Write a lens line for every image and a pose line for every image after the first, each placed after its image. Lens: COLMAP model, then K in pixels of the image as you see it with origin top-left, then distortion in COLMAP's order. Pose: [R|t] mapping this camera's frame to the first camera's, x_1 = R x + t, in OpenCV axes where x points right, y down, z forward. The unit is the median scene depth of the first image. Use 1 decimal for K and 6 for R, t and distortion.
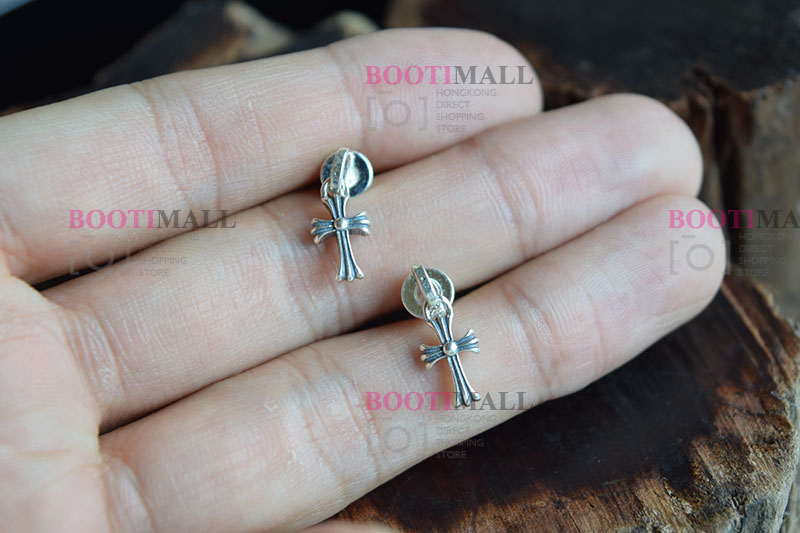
lens RADIAL K [[1603.6, 0, 397.6], [0, 1603.6, 269.9], [0, 0, 1]] dist [0.040829, 0.000000]
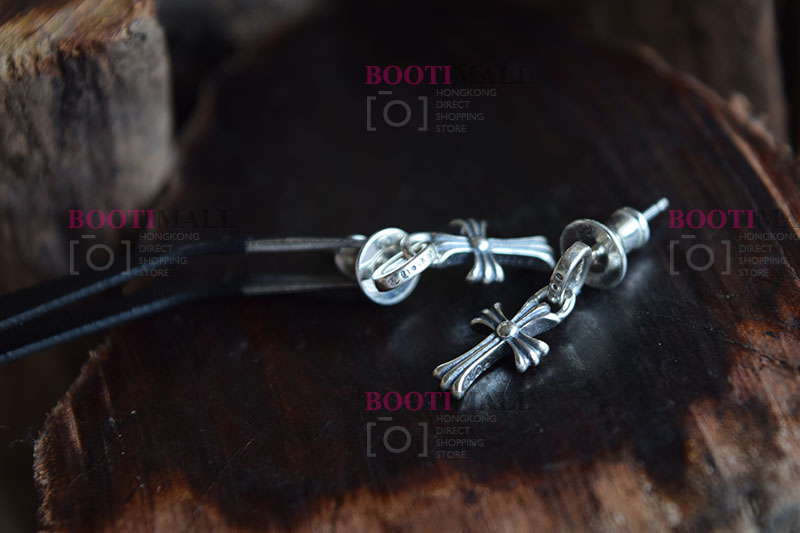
lens RADIAL K [[1603.6, 0, 400.0], [0, 1603.6, 266.4], [0, 0, 1]] dist [0.040829, 0.000000]
pose [[0.997769, 0.042022, -0.051870, 0.101063], [-0.039734, 0.998224, 0.044380, 0.028844], [0.053643, -0.042220, 0.997667, 0.371723]]
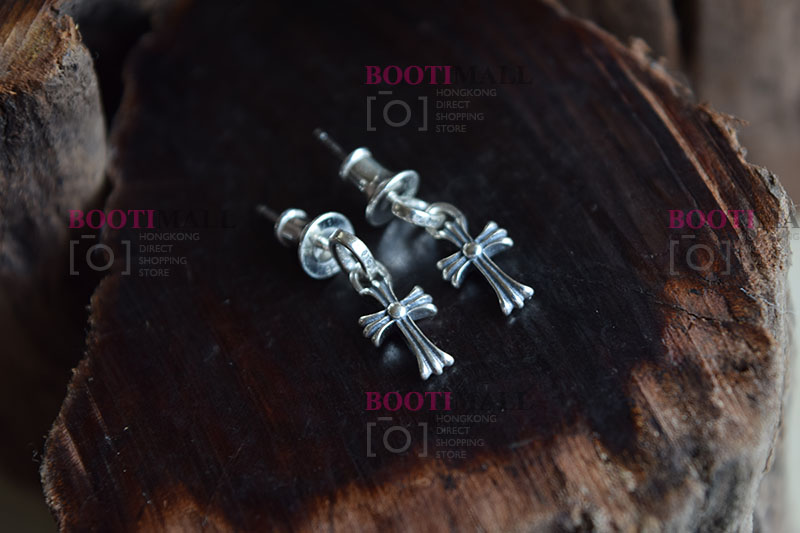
lens RADIAL K [[1603.6, 0, 400.1], [0, 1603.6, 267.6], [0, 0, 1]] dist [0.040829, 0.000000]
pose [[0.996280, -0.083220, 0.022364, 0.070649], [0.076268, 0.972356, 0.220695, -0.102254], [-0.040112, -0.218168, 0.975087, 0.330646]]
